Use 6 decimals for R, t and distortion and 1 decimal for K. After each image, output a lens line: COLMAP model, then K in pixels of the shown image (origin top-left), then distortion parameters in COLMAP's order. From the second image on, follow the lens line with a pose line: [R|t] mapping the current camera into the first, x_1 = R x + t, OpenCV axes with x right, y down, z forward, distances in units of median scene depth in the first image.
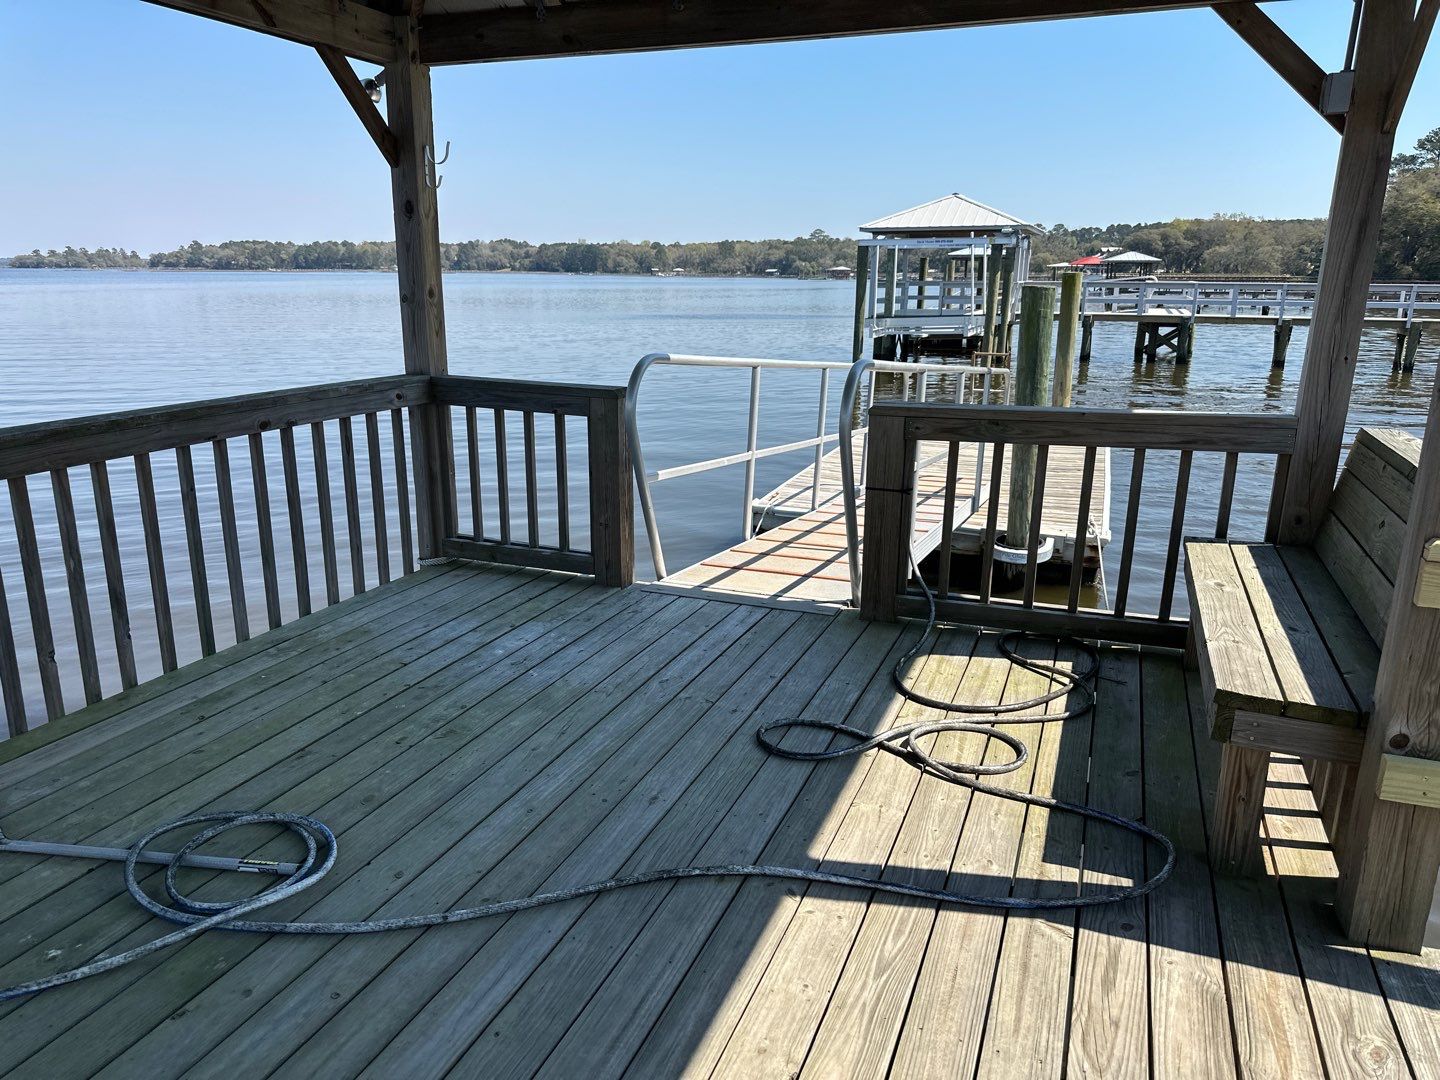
lens RADIAL K [[1021.6, 0, 717.3], [0, 1021.6, 542.6], [0, 0, 1]] dist [0.021491, -0.028690]
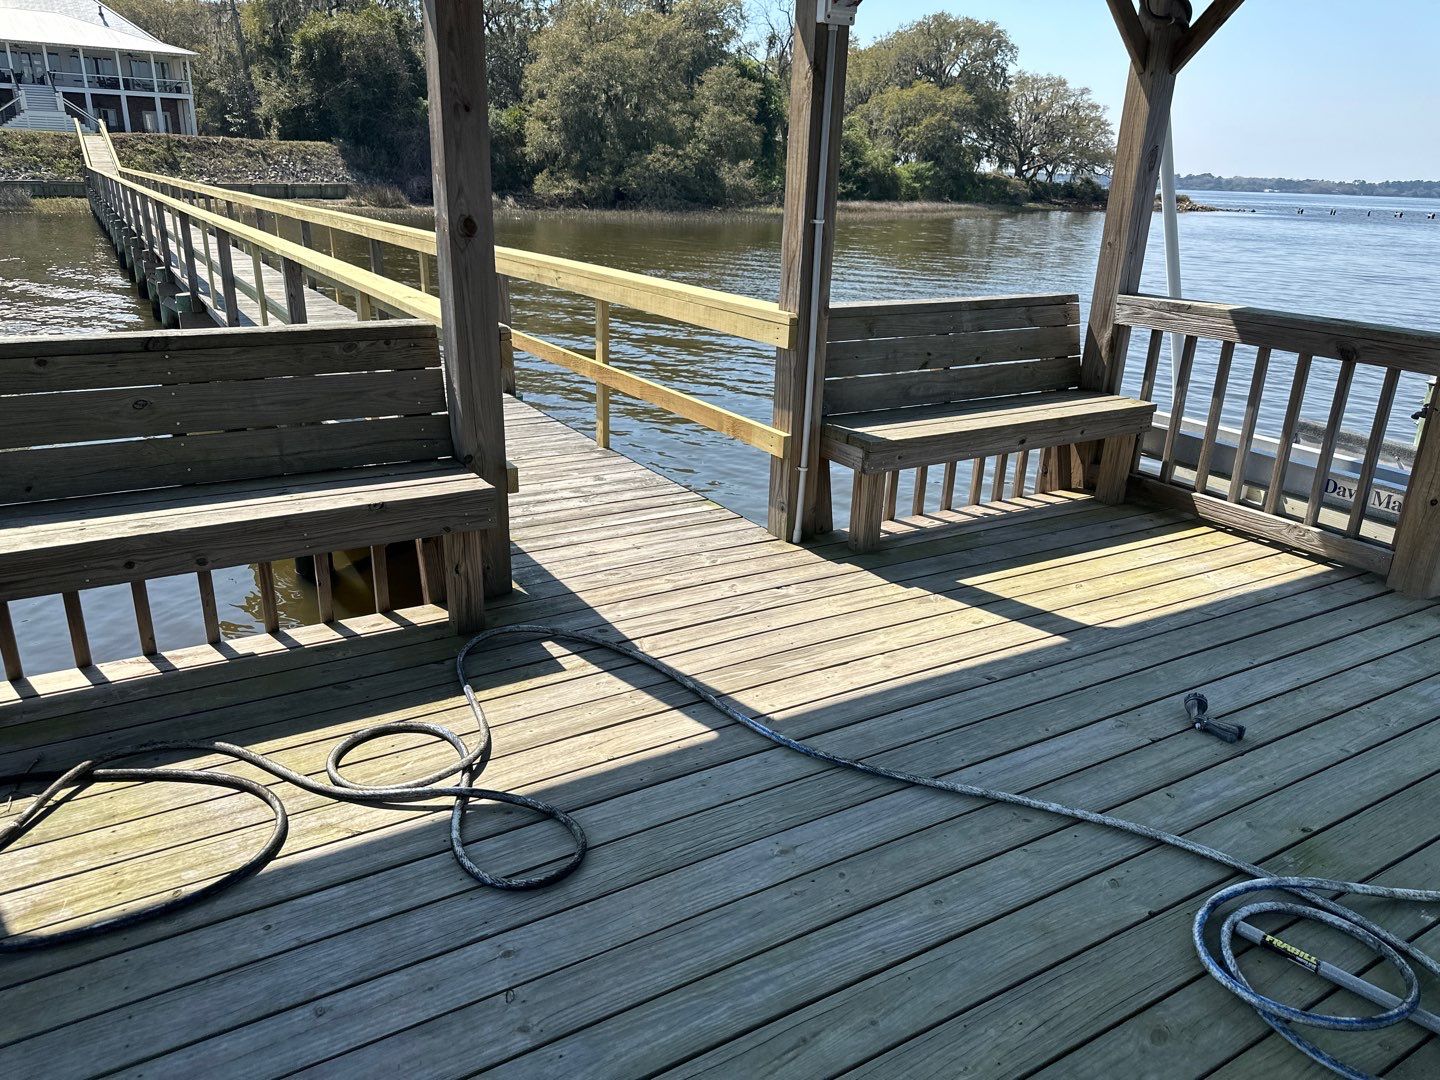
lens RADIAL K [[1021.6, 0, 717.3], [0, 1021.6, 542.6], [0, 0, 1]] dist [0.021491, -0.028690]
pose [[-0.792880, -0.231082, 0.563864, -0.438412], [0.127121, 0.842232, 0.523914, -0.395642], [-0.595972, 0.487079, -0.638413, 1.519780]]
